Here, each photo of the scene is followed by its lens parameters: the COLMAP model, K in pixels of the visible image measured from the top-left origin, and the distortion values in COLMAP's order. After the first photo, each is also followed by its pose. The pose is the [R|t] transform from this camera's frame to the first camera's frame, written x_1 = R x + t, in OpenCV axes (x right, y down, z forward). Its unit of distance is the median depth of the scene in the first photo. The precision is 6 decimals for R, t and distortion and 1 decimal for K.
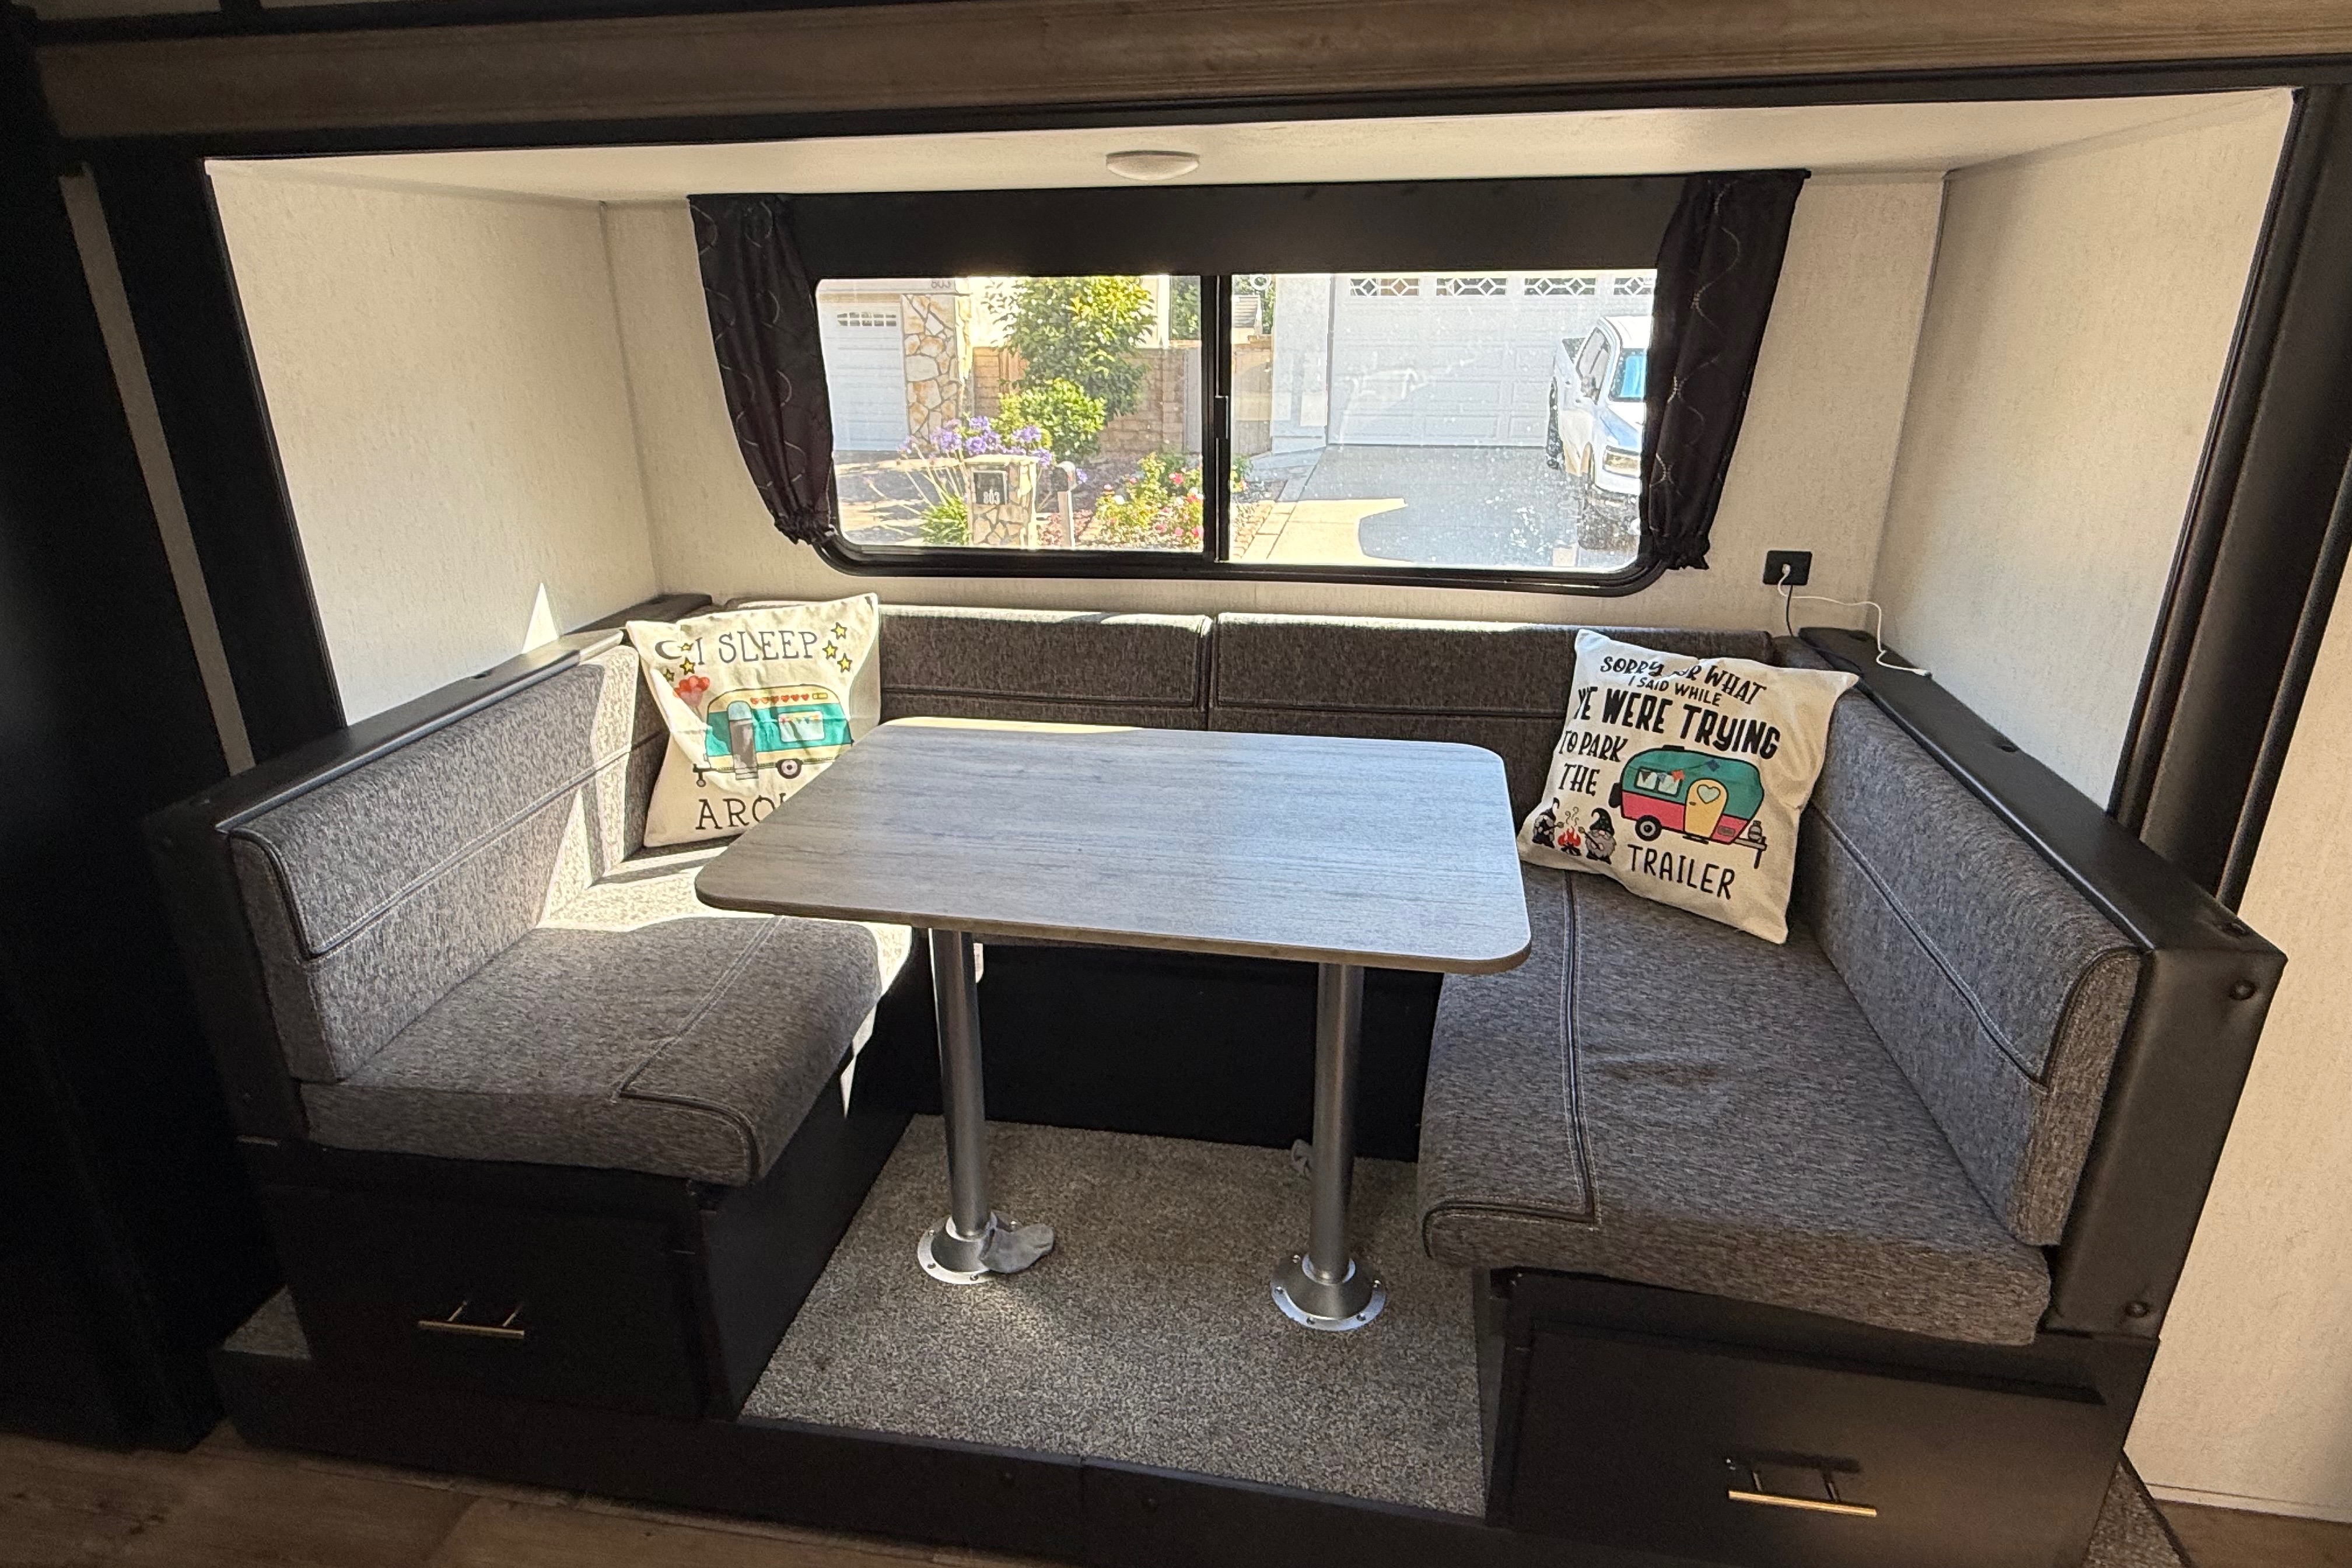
lens RADIAL K [[1297.9, 0, 1166.5], [0, 1297.9, 780.7], [0, 0, 1]] dist [0.006645, -0.002155]
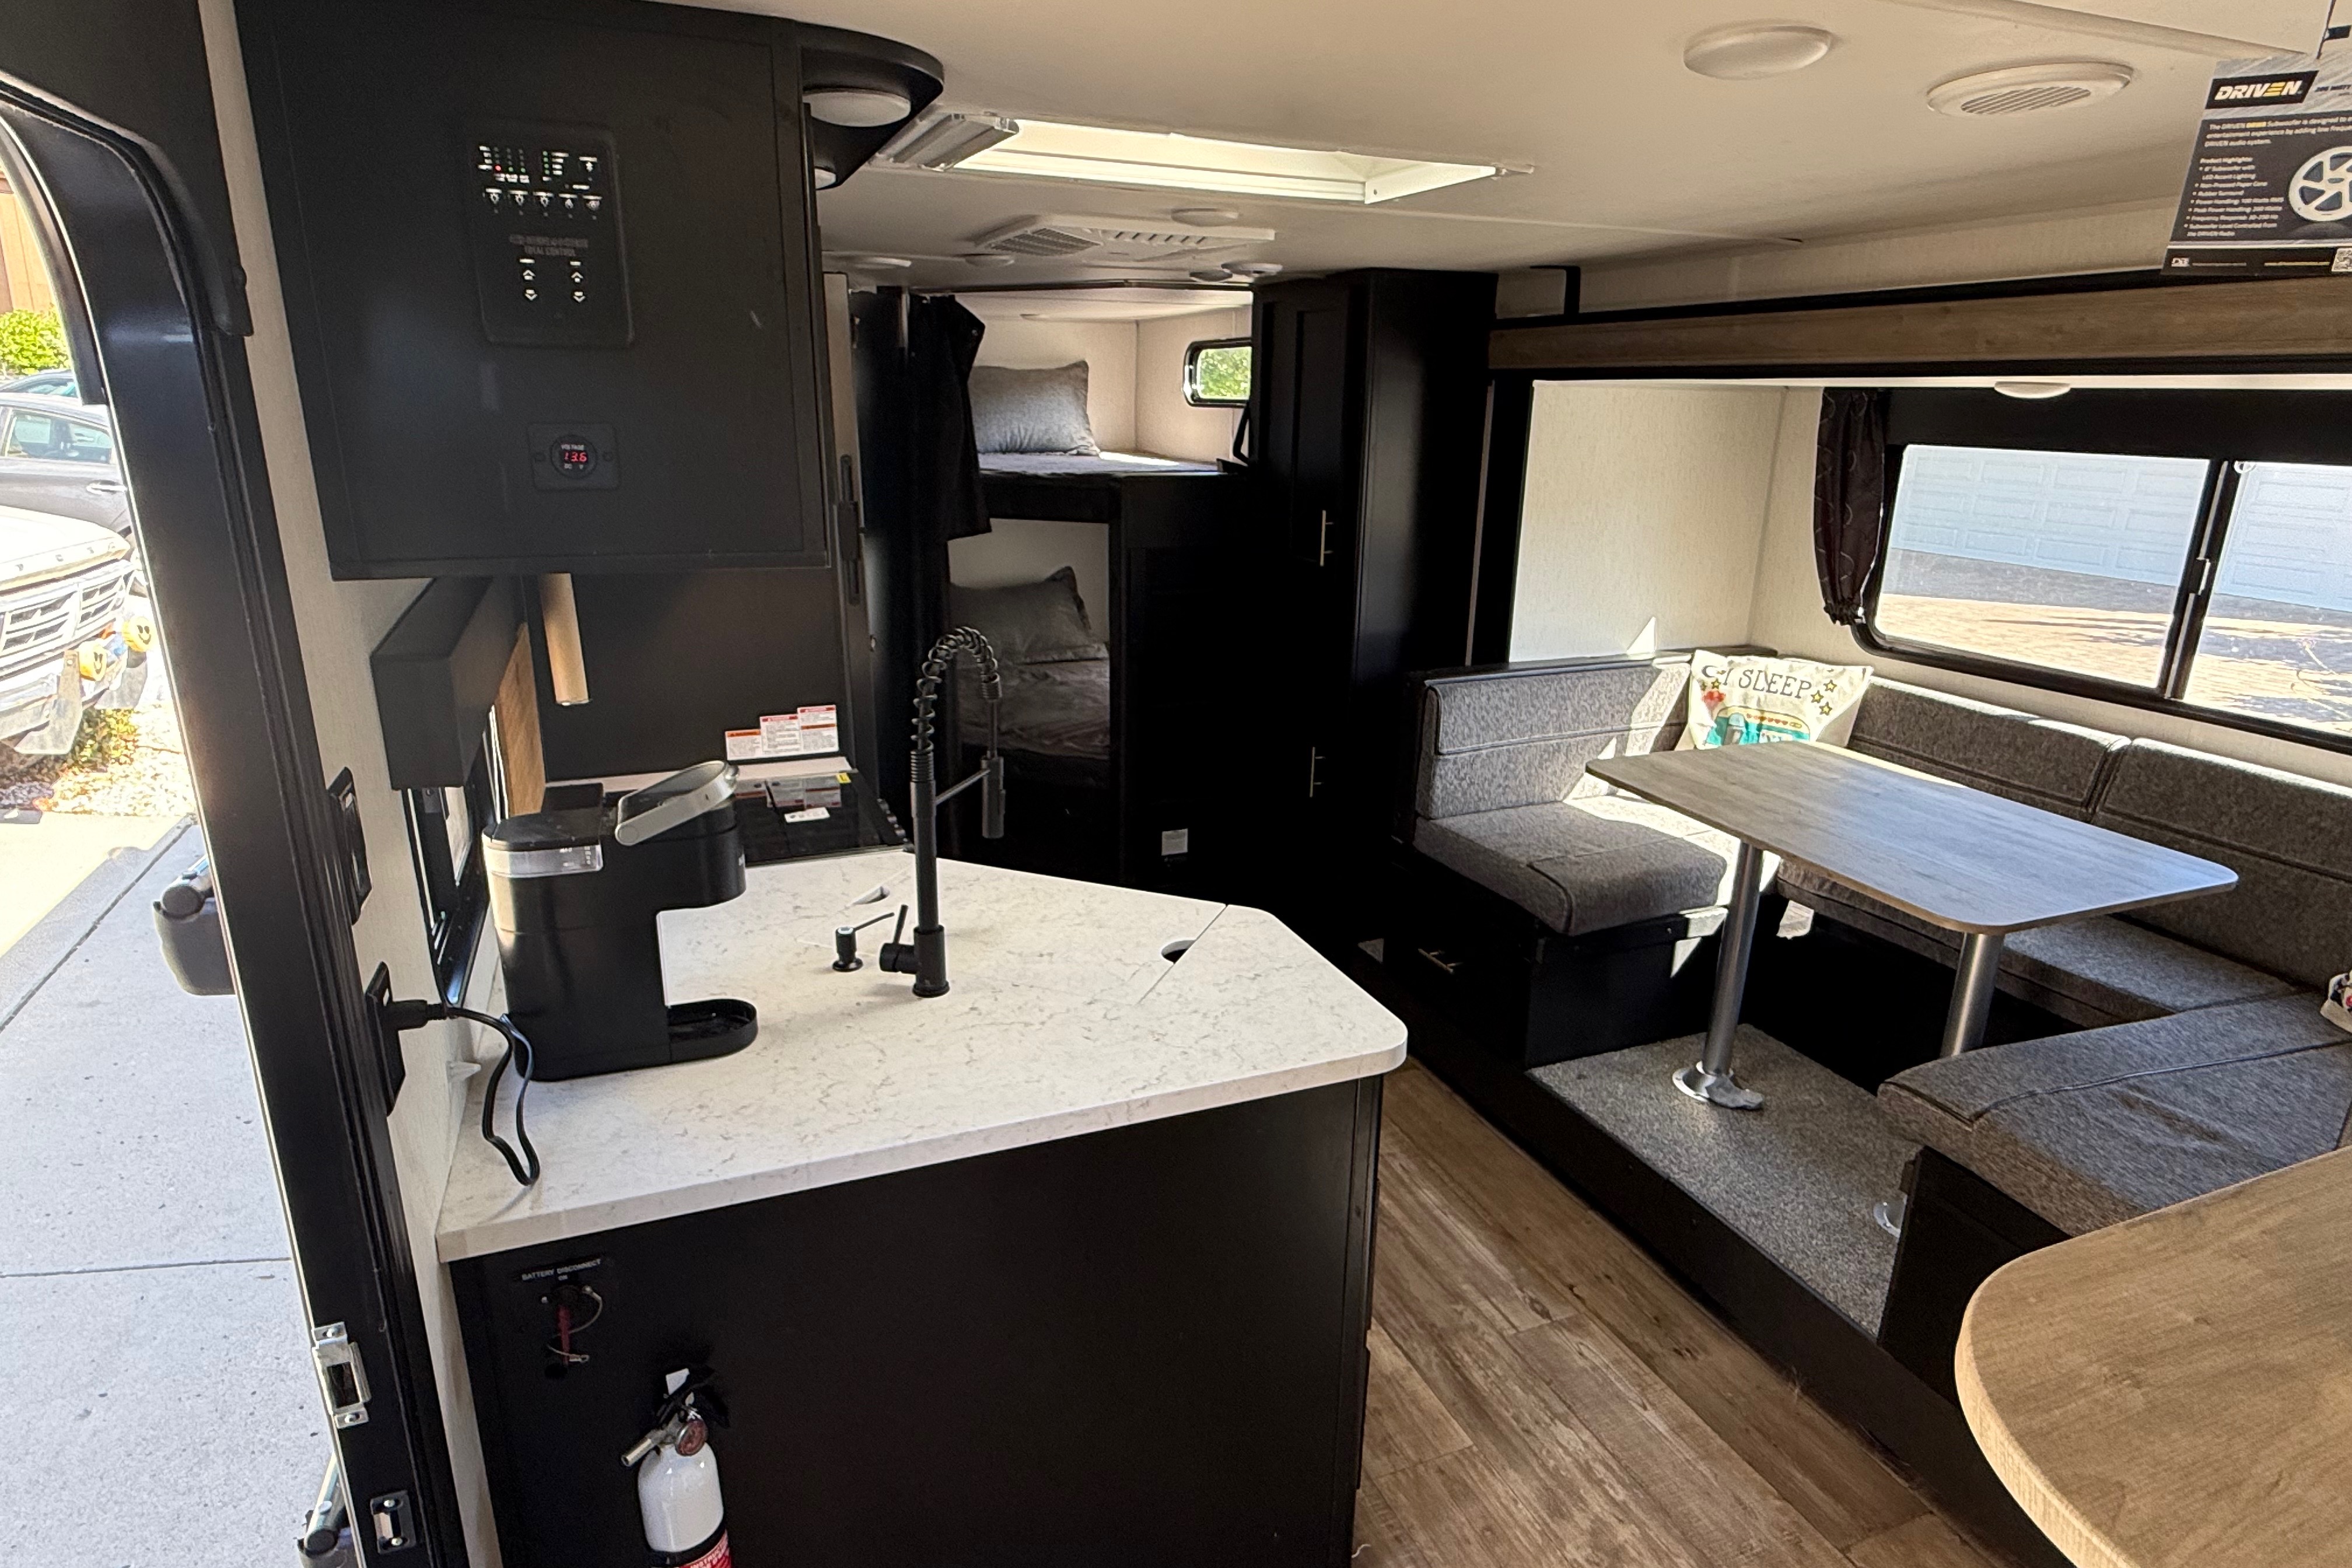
lens RADIAL K [[1297.9, 0, 1180.0], [0, 1297.9, 783.6], [0, 0, 1]] dist [0.006645, -0.002155]
pose [[0.529432, 0.265761, -0.805650, 0.628537], [-0.324615, 0.940855, 0.097041, 0.088438], [0.783790, 0.210150, 0.584389, -0.407489]]
